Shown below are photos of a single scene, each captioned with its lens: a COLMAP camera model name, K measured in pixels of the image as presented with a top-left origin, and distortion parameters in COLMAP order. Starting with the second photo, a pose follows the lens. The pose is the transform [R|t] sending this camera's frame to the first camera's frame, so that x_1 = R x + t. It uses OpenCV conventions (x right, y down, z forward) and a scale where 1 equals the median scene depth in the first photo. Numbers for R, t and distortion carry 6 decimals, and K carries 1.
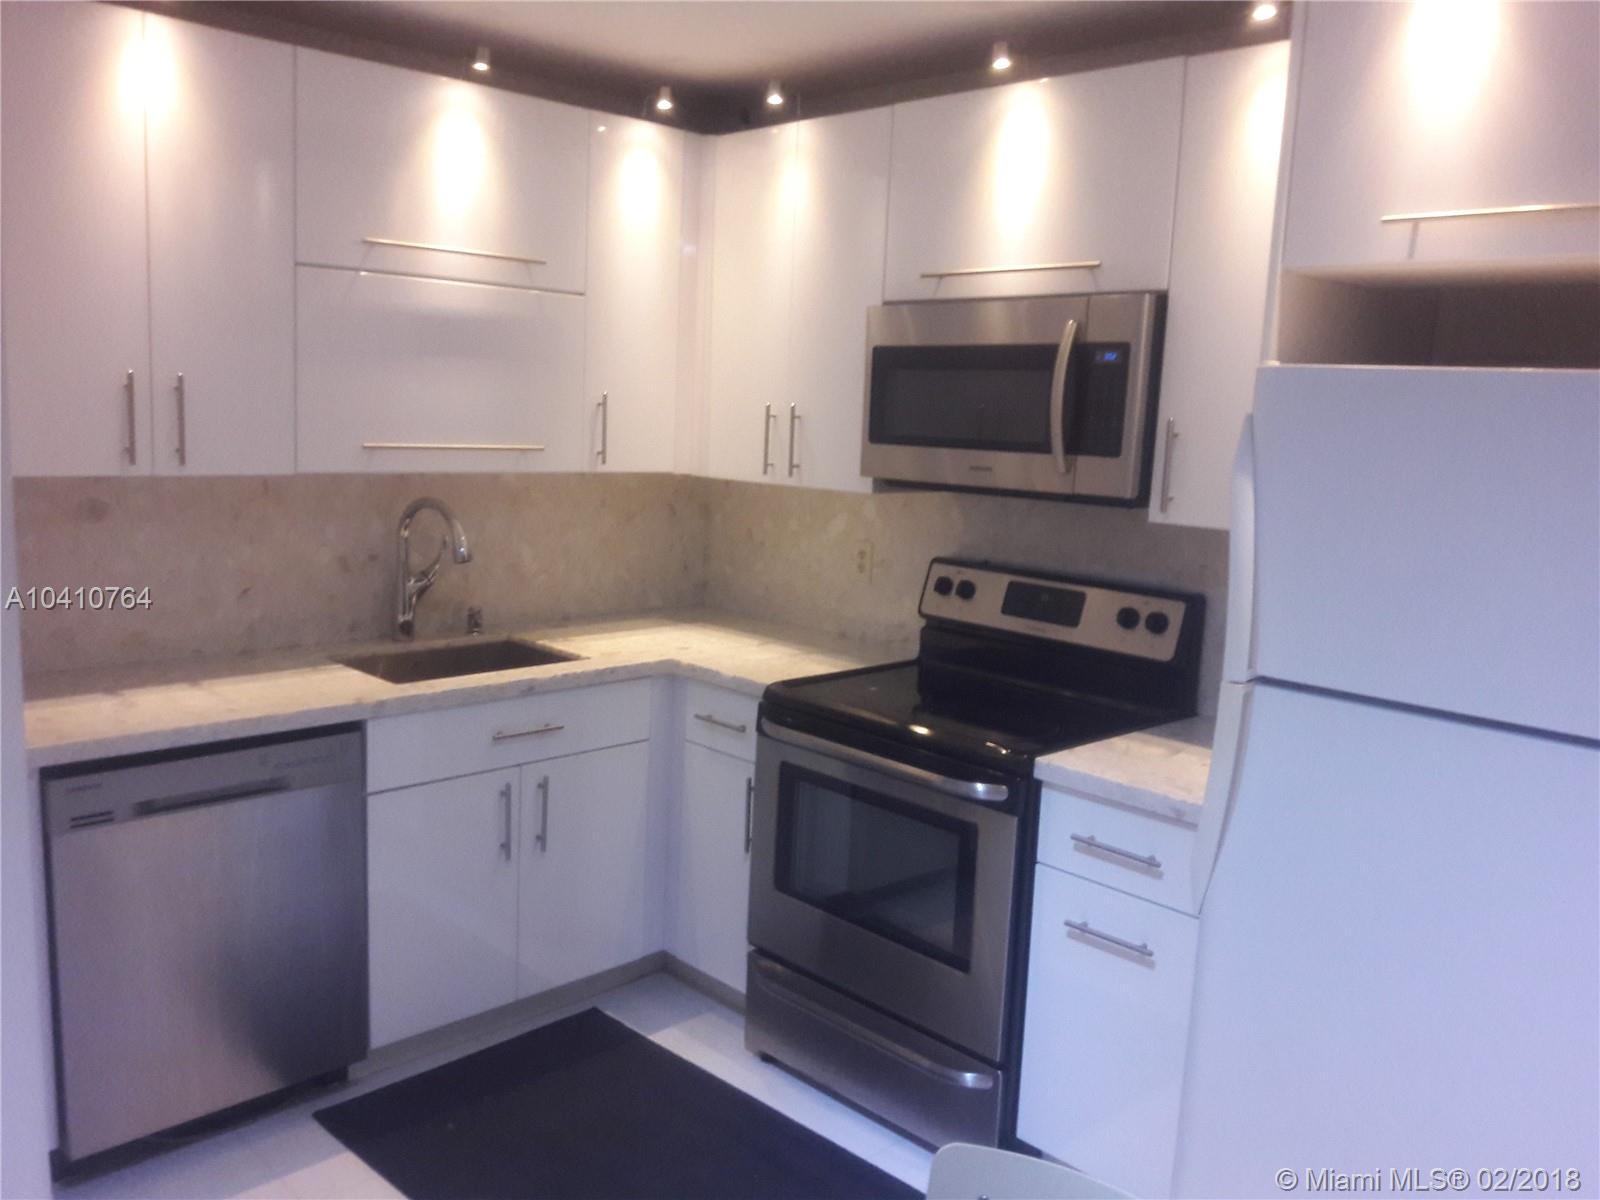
lens RADIAL K [[1312.5, 0, 800.2], [0, 1312.5, 599.1], [0, 0, 1]] dist [-0.014325, -0.021703]
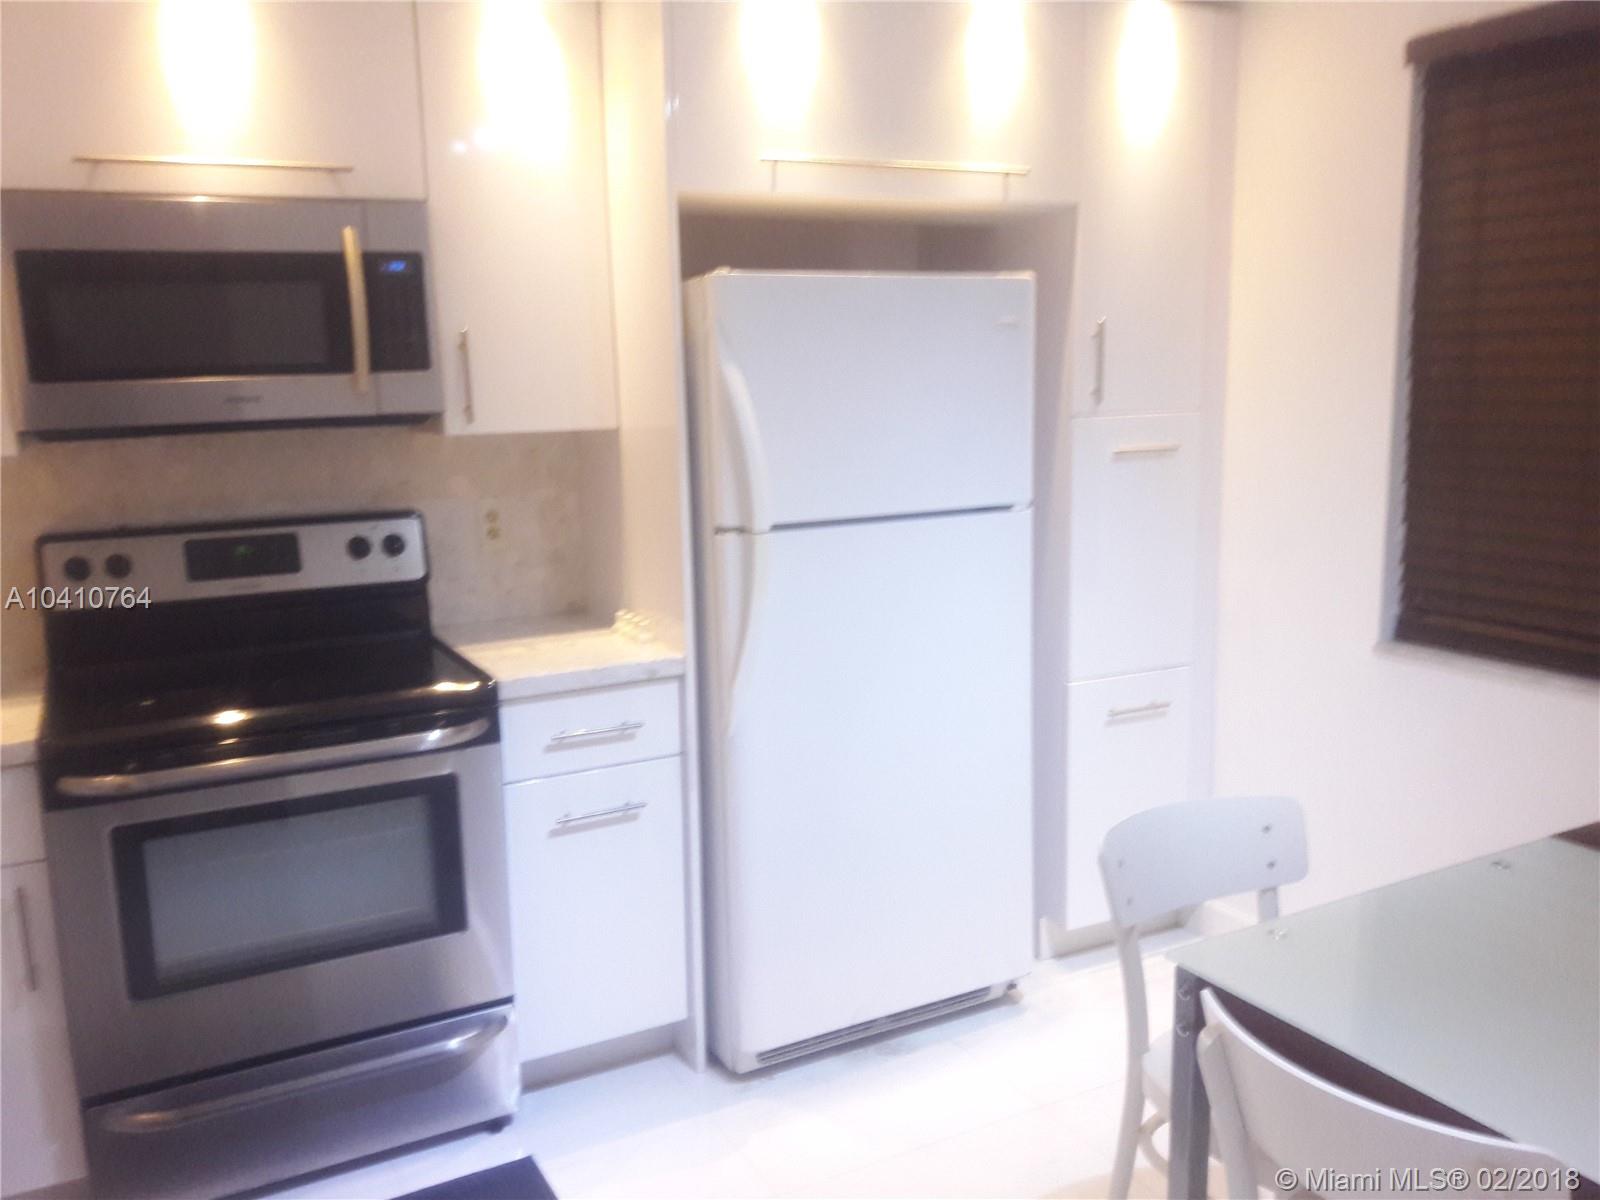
lens RADIAL K [[1312.5, 0, 800.9], [0, 1312.5, 601.6], [0, 0, 1]] dist [-0.014325, -0.021703]
pose [[0.265484, -0.209169, 0.941152, -0.593158], [0.180146, 0.969752, 0.164709, -0.048496], [-0.947136, 0.125817, 0.295134, 0.436285]]
